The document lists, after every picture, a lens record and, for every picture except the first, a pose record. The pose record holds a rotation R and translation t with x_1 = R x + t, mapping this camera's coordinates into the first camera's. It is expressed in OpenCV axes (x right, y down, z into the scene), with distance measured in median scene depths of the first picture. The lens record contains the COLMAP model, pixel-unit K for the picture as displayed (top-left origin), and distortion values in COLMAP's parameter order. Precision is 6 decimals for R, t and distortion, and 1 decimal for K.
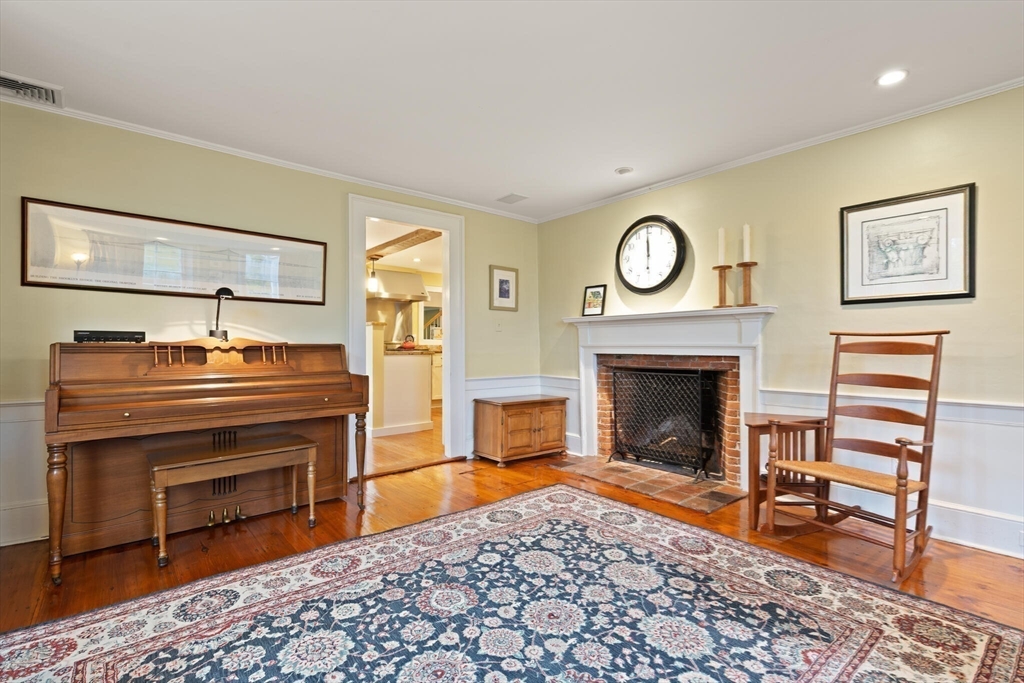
lens RADIAL K [[472.2, 0, 521.1], [0, 472.2, 347.4], [0, 0, 1]] dist [0.008940, -0.002339]
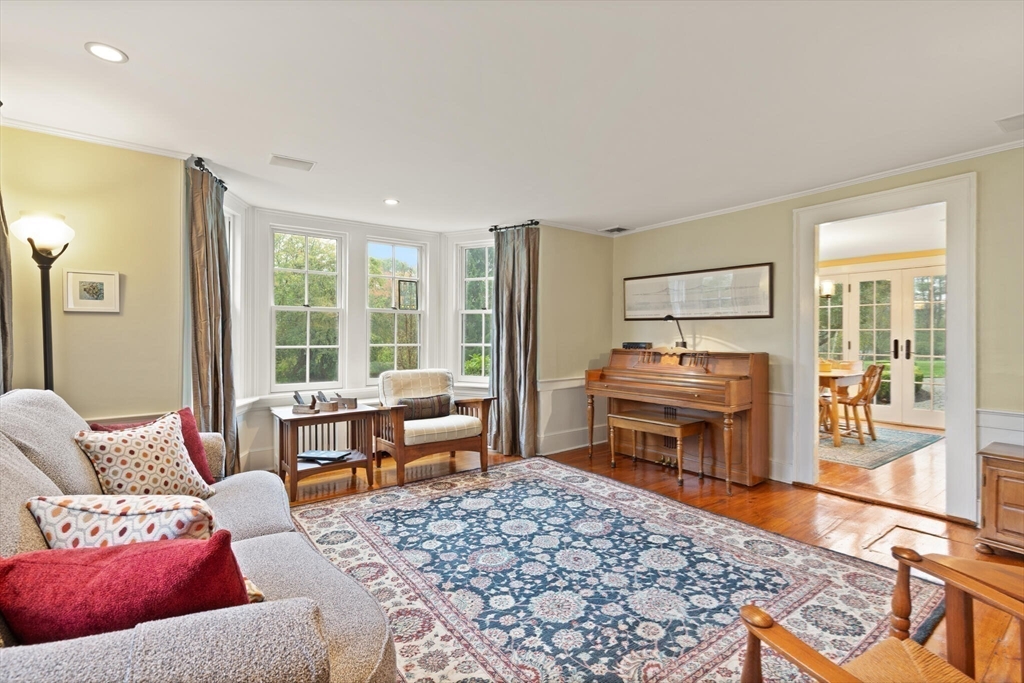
lens RADIAL K [[472.2, 0, 515.3], [0, 472.2, 334.8], [0, 0, 1]] dist [0.008940, -0.002339]
pose [[-0.067191, -0.002489, -0.997737, 1.308543], [-0.006046, 0.999980, -0.002087, -0.074721], [0.997722, 0.005892, -0.067205, 0.815258]]
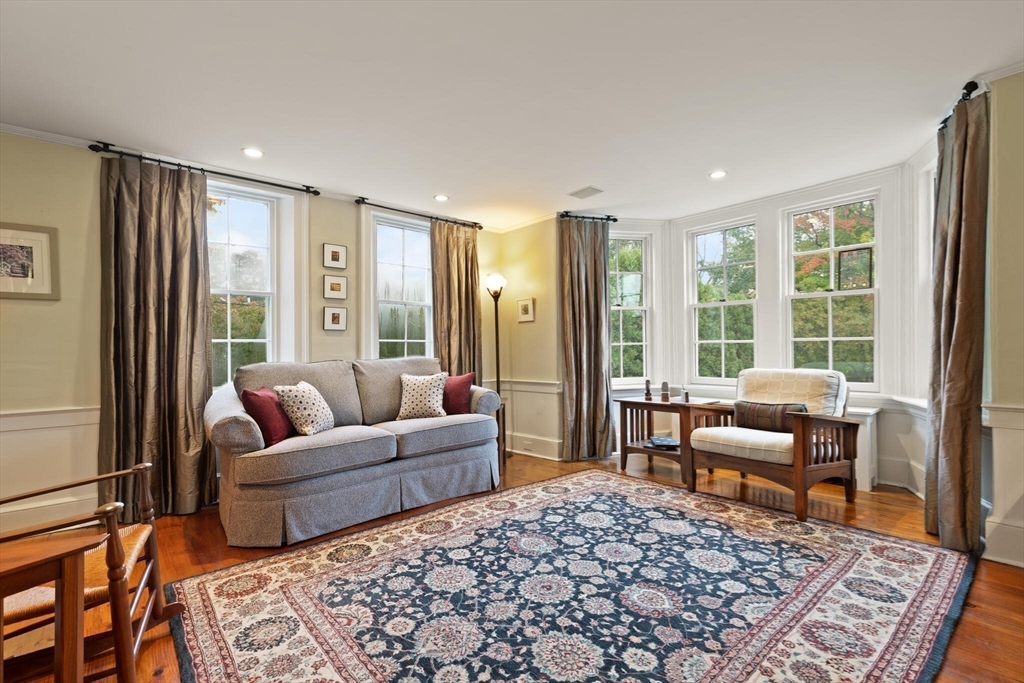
lens RADIAL K [[472.2, 0, 515.4], [0, 472.2, 344.5], [0, 0, 1]] dist [0.008940, -0.002339]
pose [[-0.999857, 0.016084, -0.005222, 0.126193], [0.016085, 0.999871, -0.000225, -0.017982], [0.005217, -0.000309, -0.999986, 1.920234]]
